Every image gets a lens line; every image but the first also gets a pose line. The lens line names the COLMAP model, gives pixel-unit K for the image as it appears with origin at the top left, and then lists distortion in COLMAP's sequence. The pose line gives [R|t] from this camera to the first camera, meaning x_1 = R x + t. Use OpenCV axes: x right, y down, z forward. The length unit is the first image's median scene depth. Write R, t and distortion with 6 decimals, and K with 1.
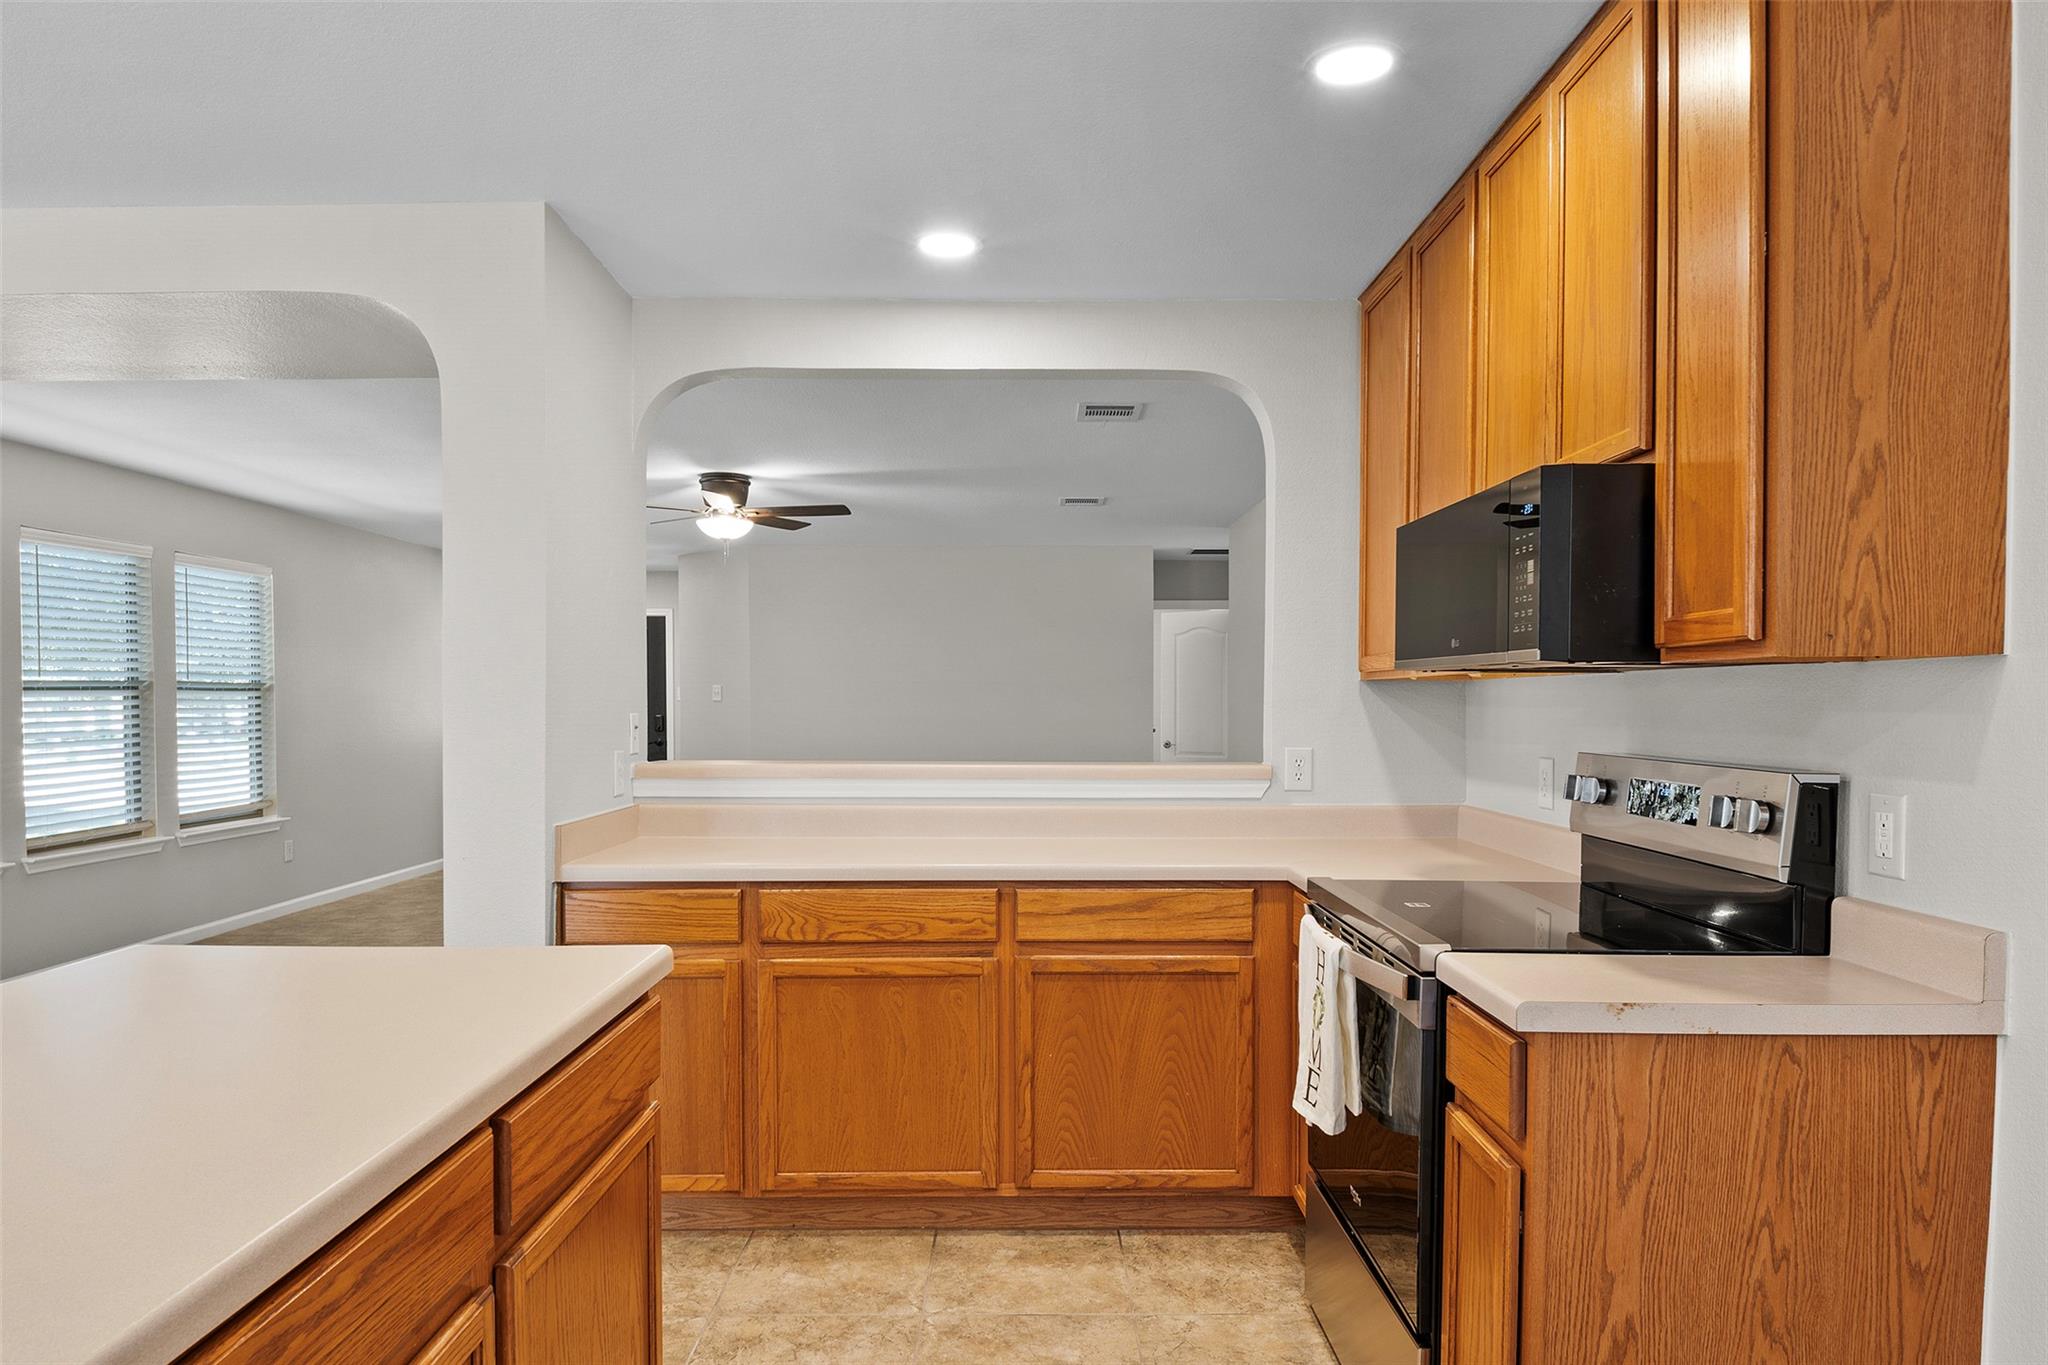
lens RADIAL K [[1290.4, 0, 1035.3], [0, 1290.4, 735.6], [0, 0, 1]] dist [0.027830, -0.033620]
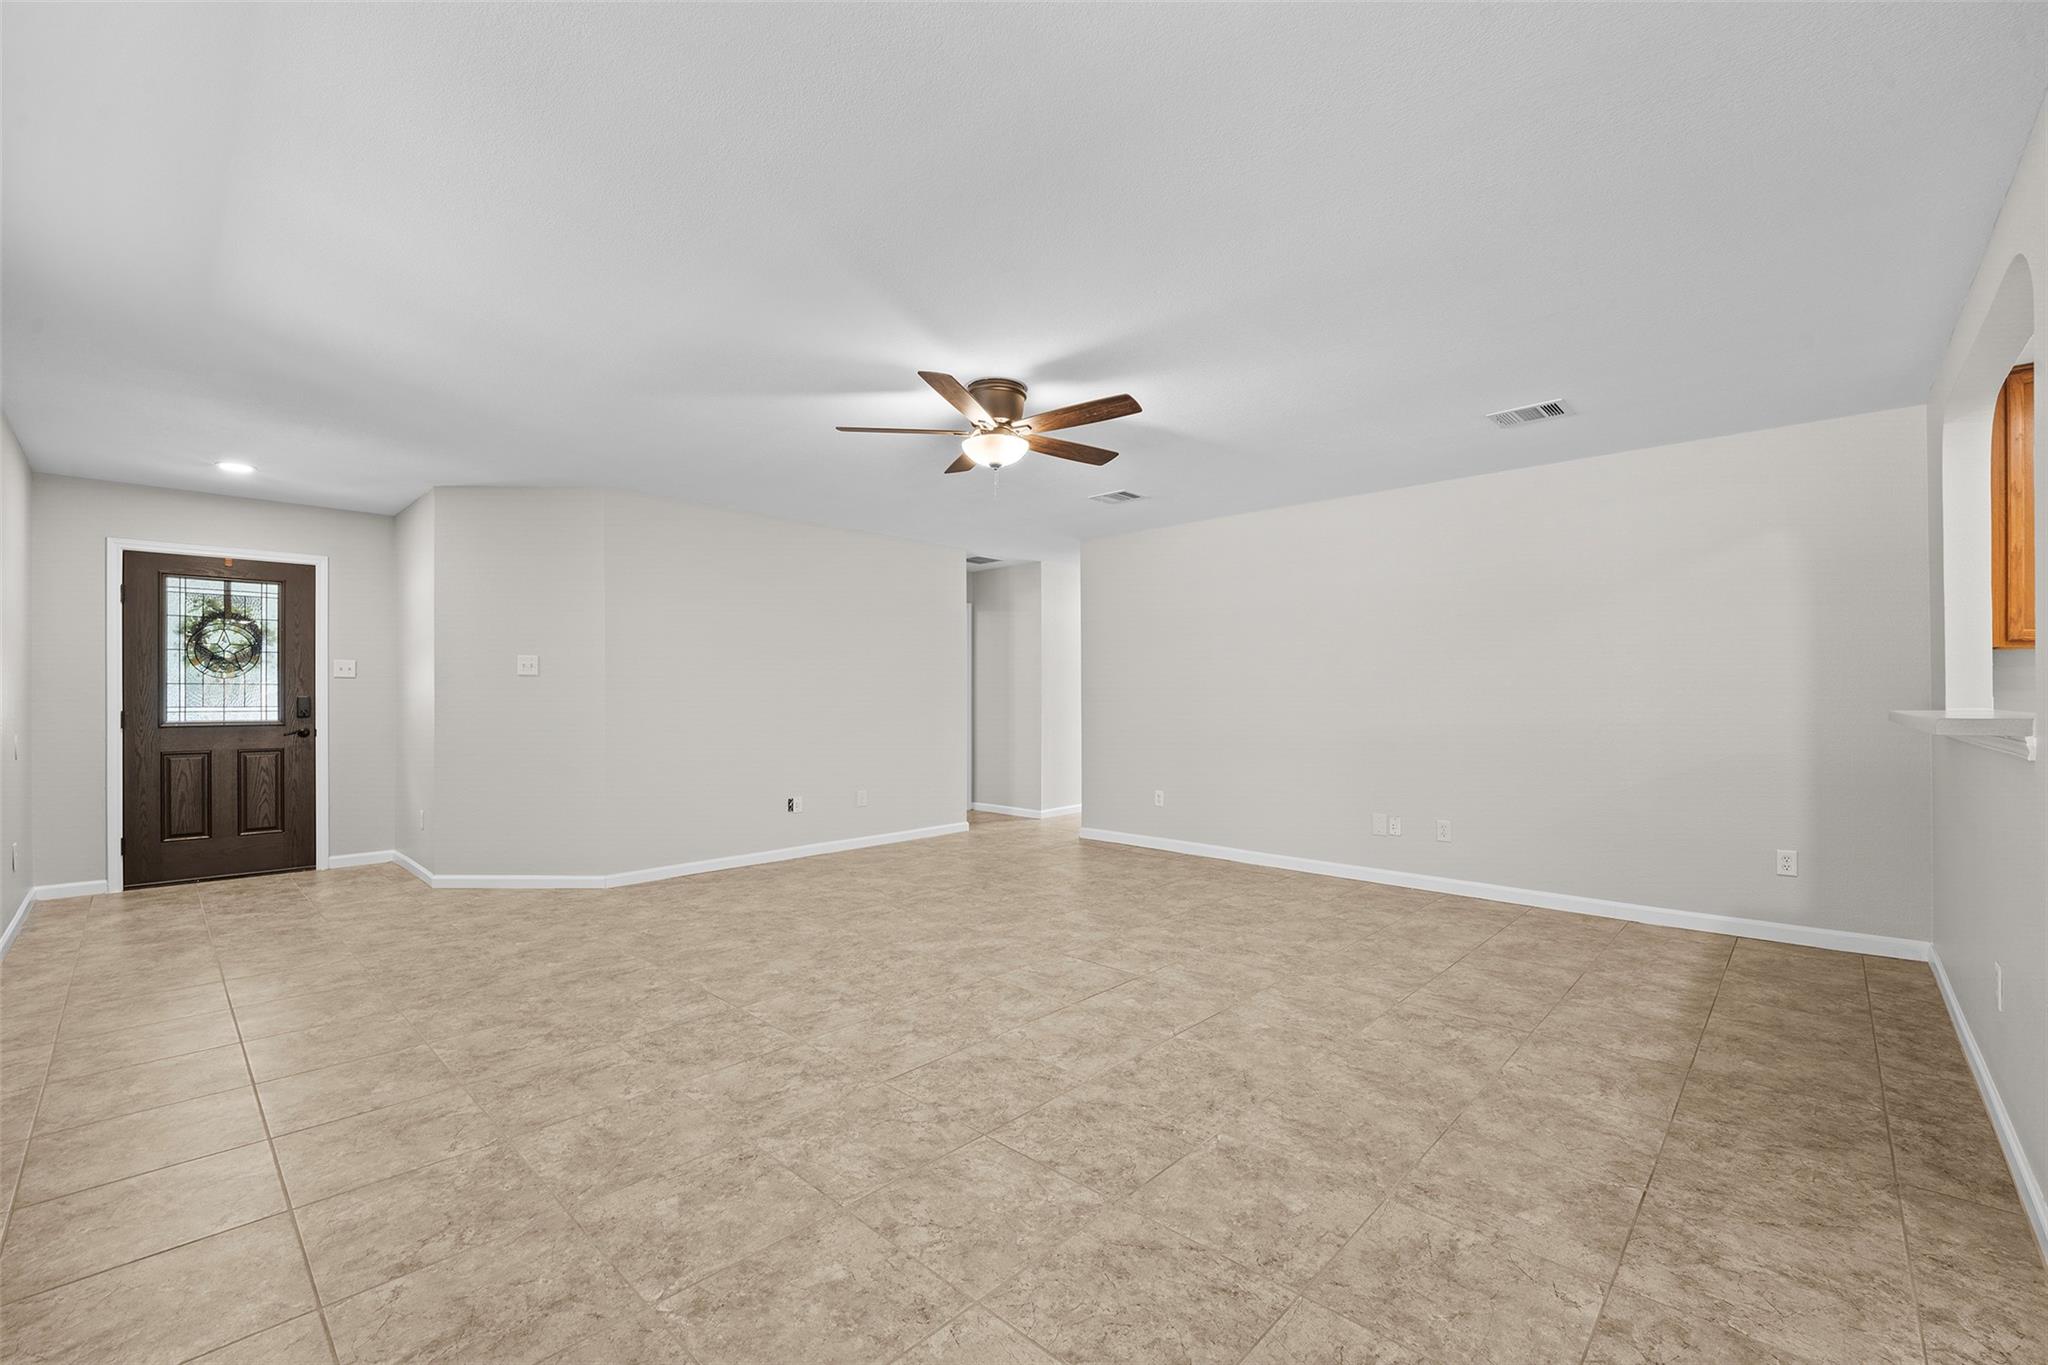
lens RADIAL K [[853.4, 0, 1022.4], [0, 853.4, 691.8], [0, 0, 1]] dist [-0.006897, -0.003798]
pose [[0.696681, 0.000298, 0.717381, -1.334650], [0.020961, 0.999565, -0.020771, 0.003115], [-0.717075, 0.029508, 0.696371, 1.362212]]
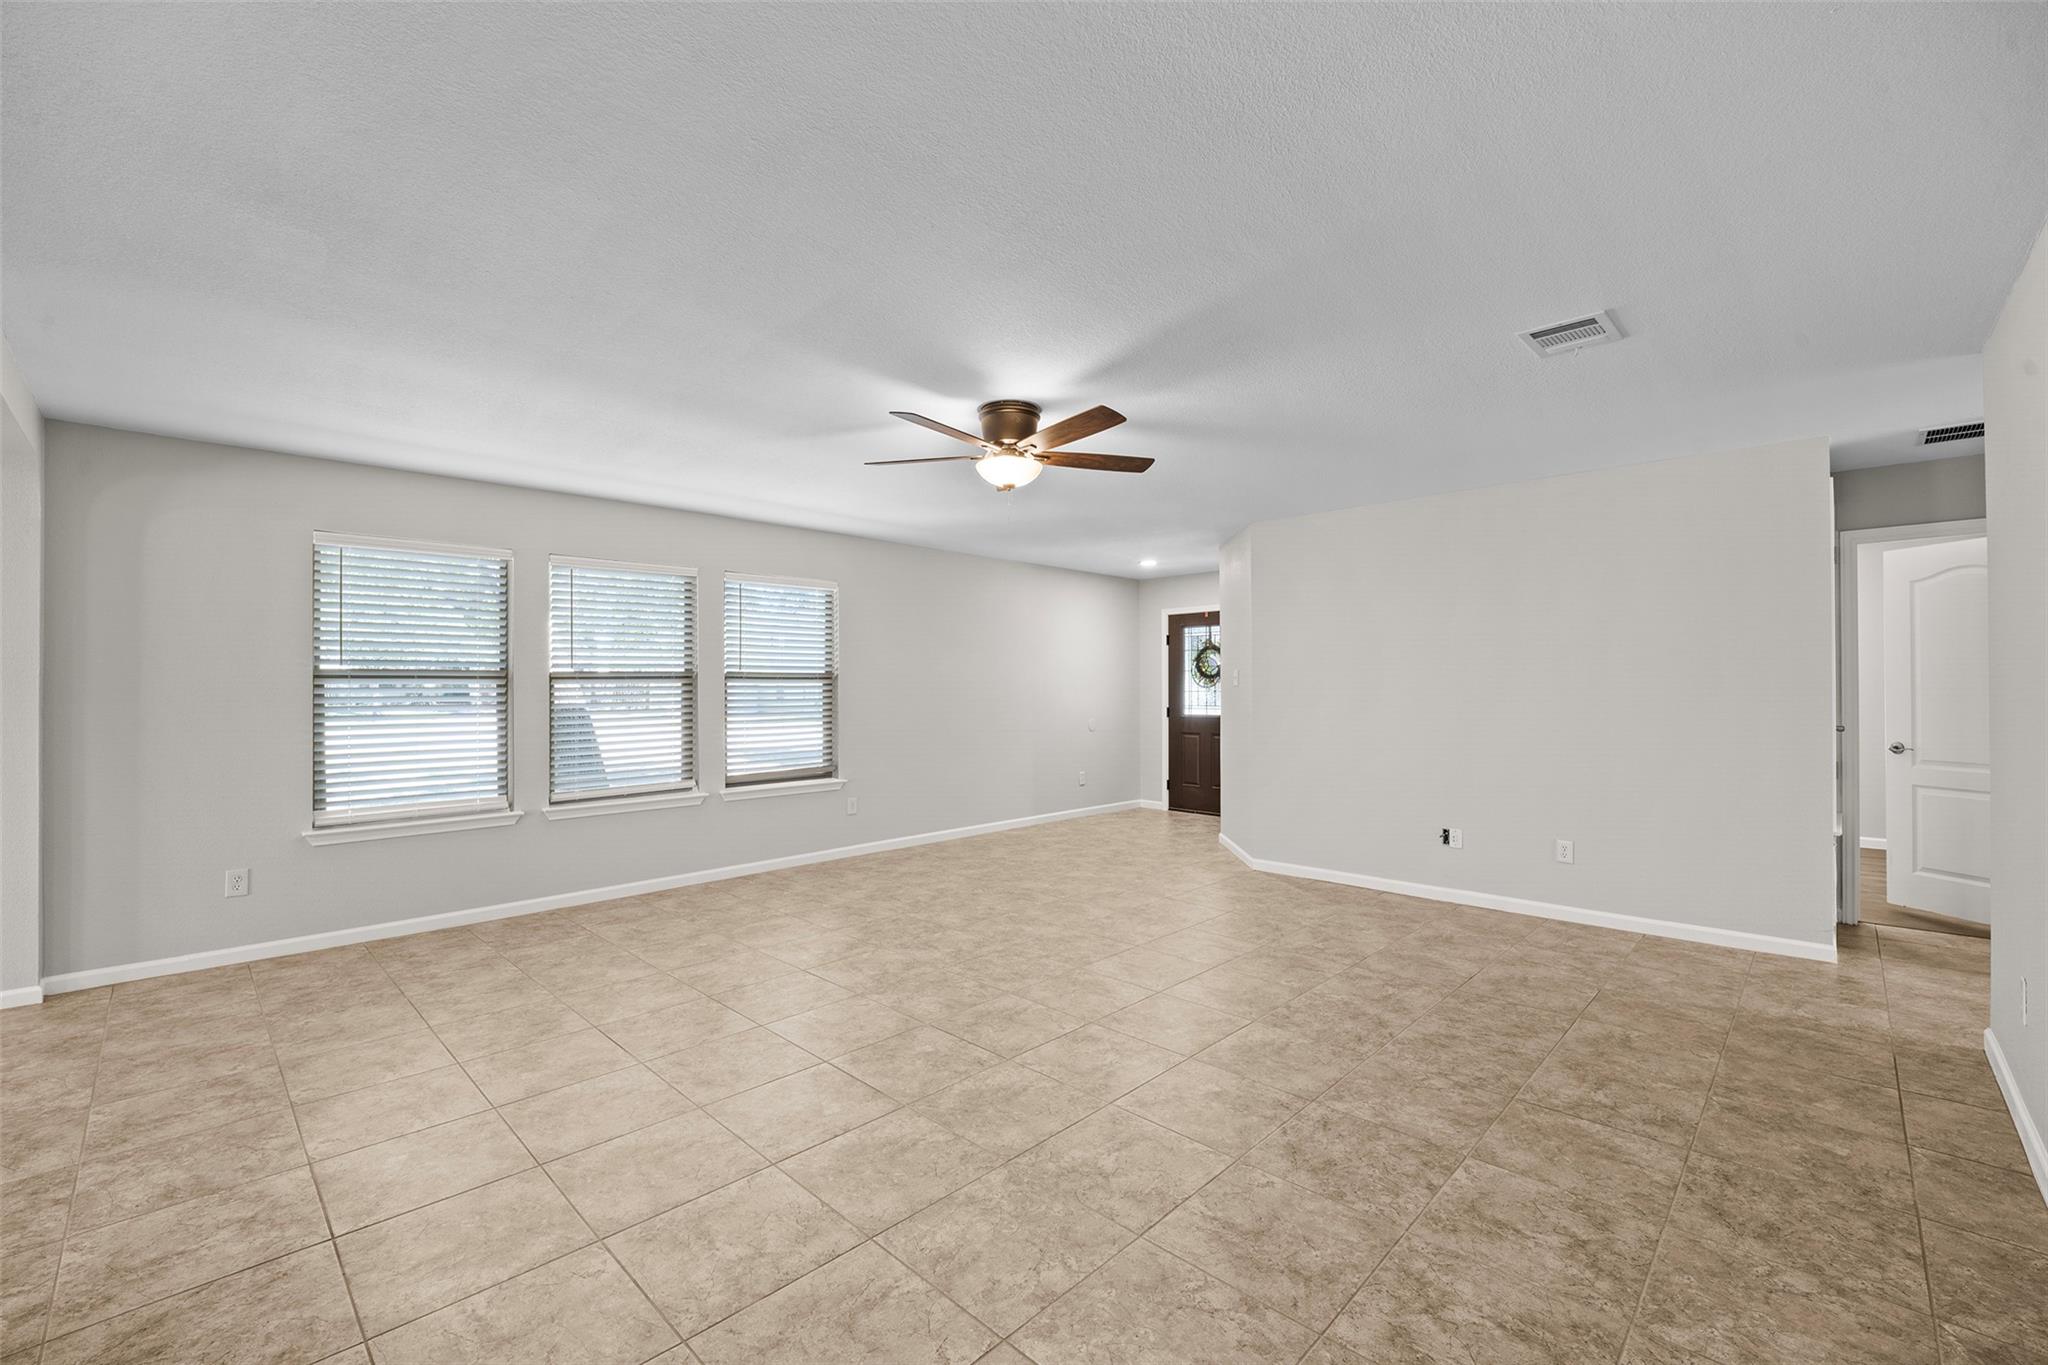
lens RADIAL K [[853.4, 0, 1045.5], [0, 853.4, 671.0], [0, 0, 1]] dist [-0.006897, -0.003798]
pose [[0.717055, -0.013566, -0.696885, 0.355297], [-0.017579, 0.999141, -0.037537, -0.036188], [0.696795, 0.039167, 0.716200, 1.384990]]
